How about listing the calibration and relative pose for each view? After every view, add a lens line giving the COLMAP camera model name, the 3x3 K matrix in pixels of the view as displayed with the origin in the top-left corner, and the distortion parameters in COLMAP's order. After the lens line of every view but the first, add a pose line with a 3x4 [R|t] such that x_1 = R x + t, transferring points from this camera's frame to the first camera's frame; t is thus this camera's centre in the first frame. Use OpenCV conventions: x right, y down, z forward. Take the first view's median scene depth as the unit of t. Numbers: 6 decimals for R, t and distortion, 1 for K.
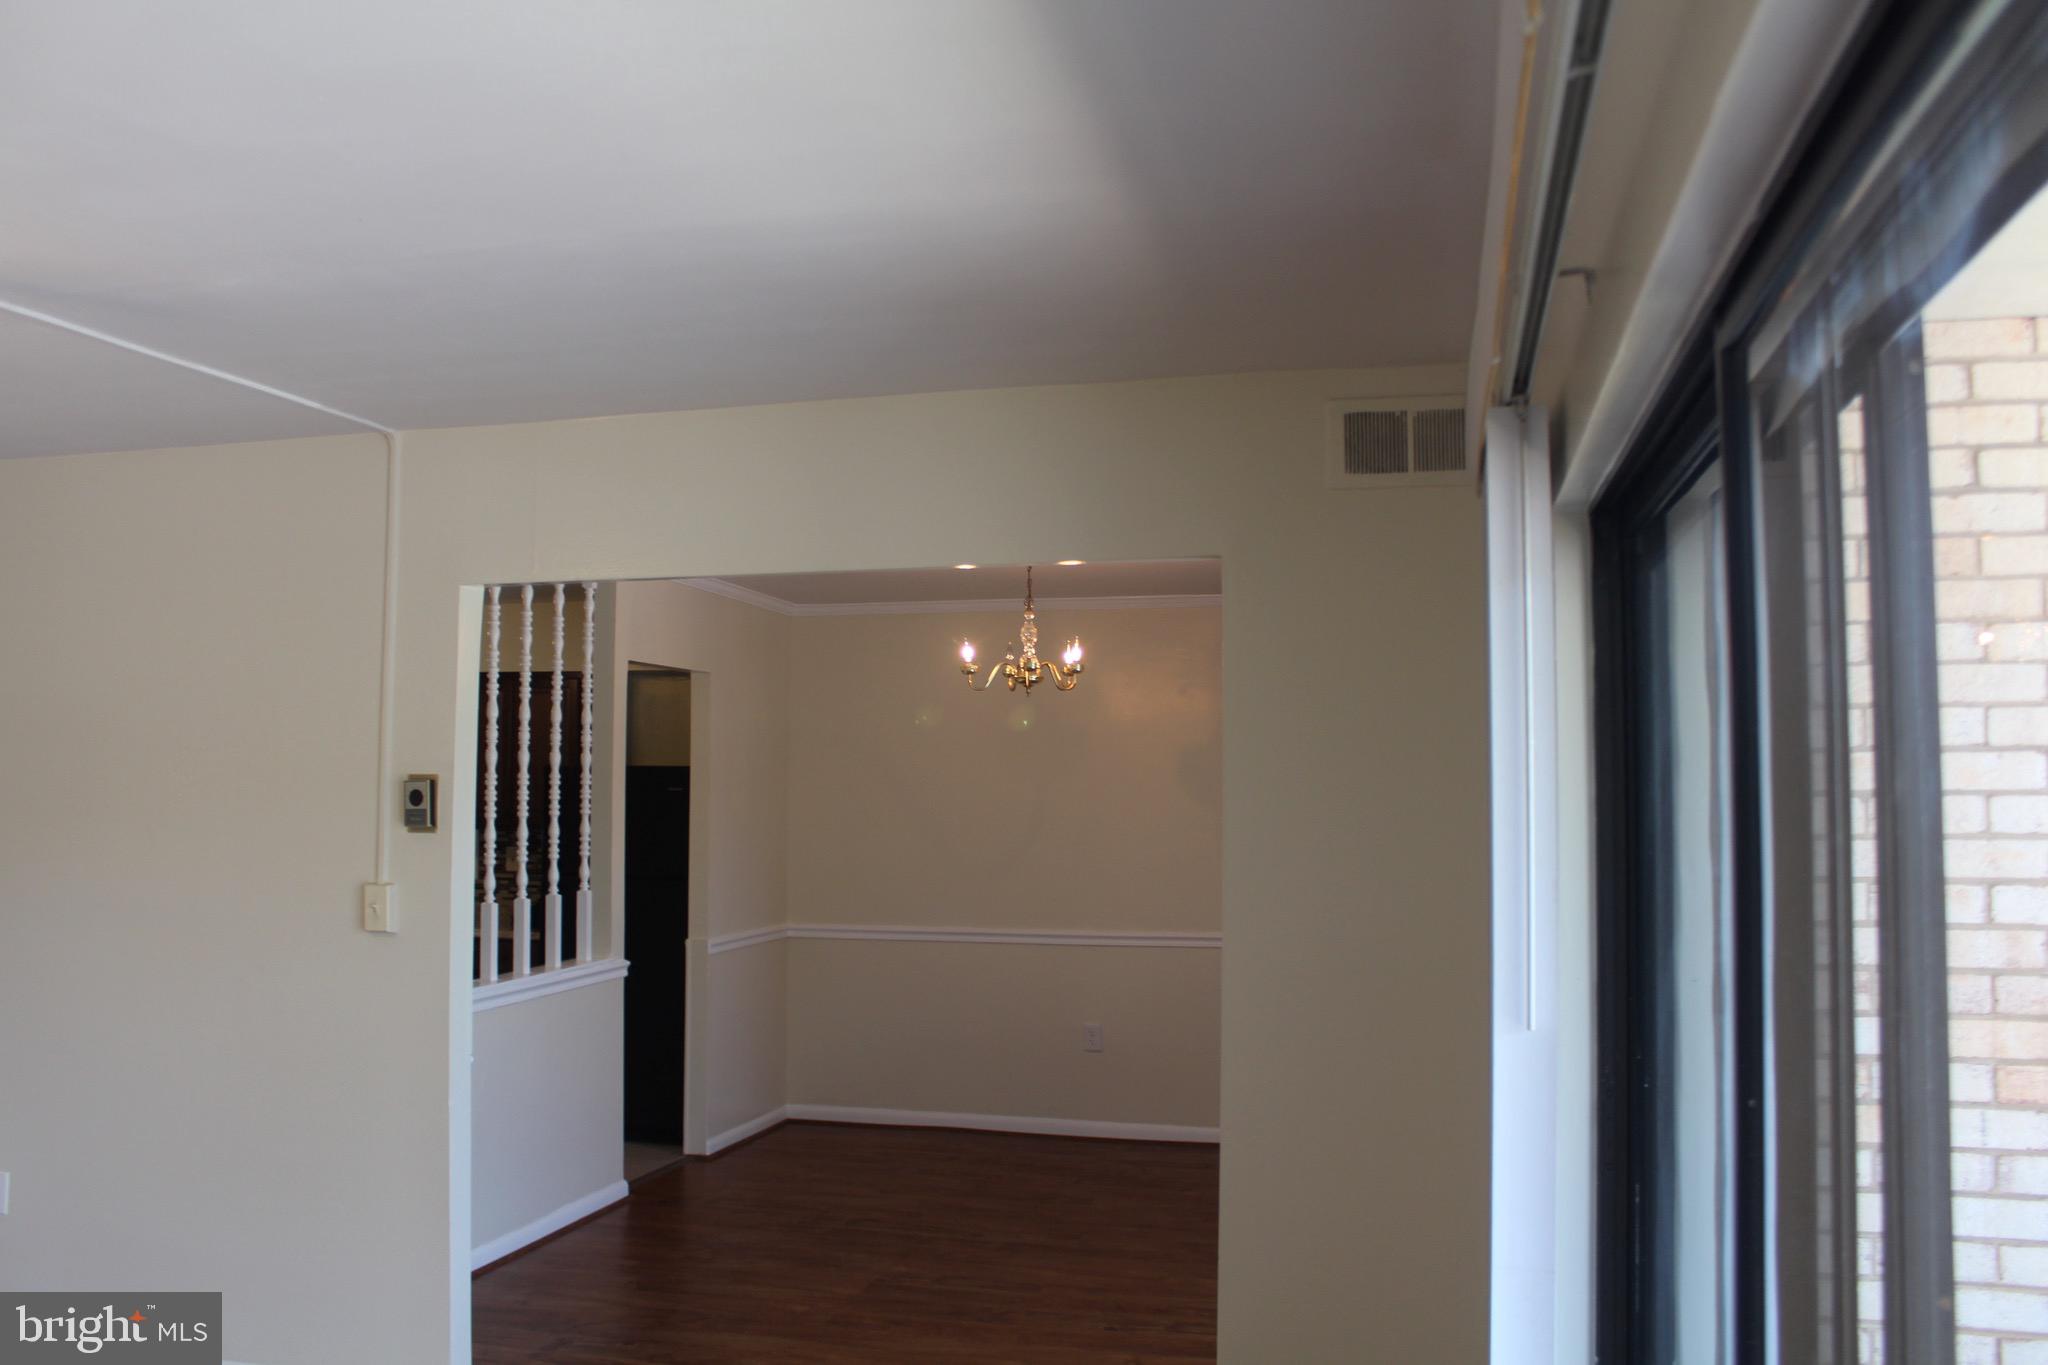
lens RADIAL K [[1680.4, 0, 991.3], [0, 1680.4, 694.8], [0, 0, 1]] dist [-0.171064, 0.147389]
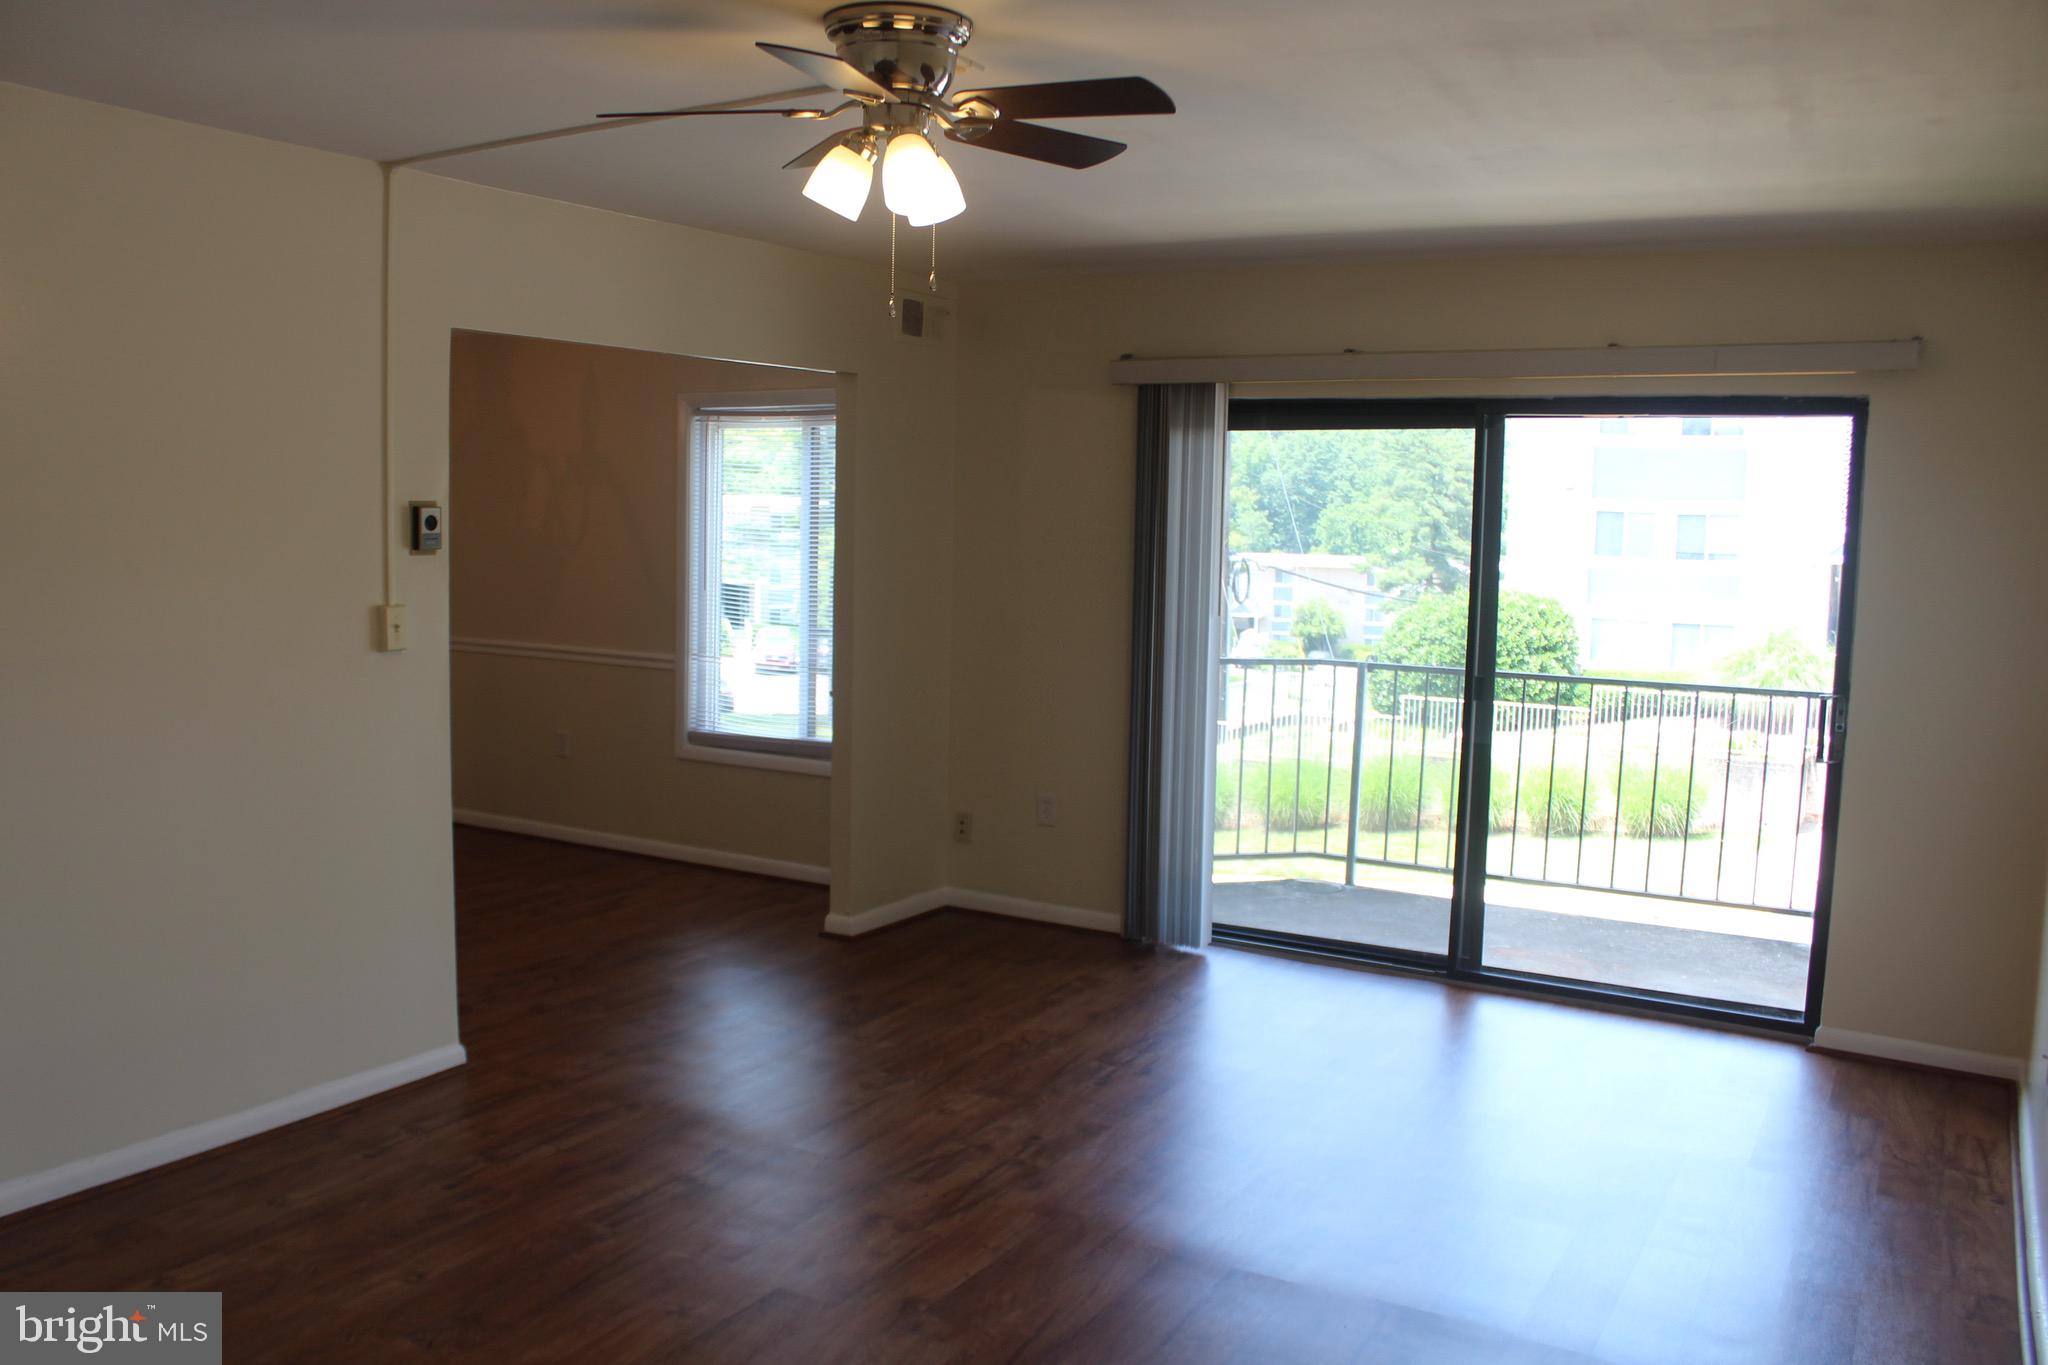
lens RADIAL K [[1680.4, 0, 991.3], [0, 1680.4, 694.8], [0, 0, 1]] dist [-0.171064, 0.147389]
pose [[0.290324, -0.102344, 0.951440, -0.866080], [-0.073322, 0.988962, 0.128753, 0.005606], [-0.954115, -0.107141, 0.279616, 0.226884]]
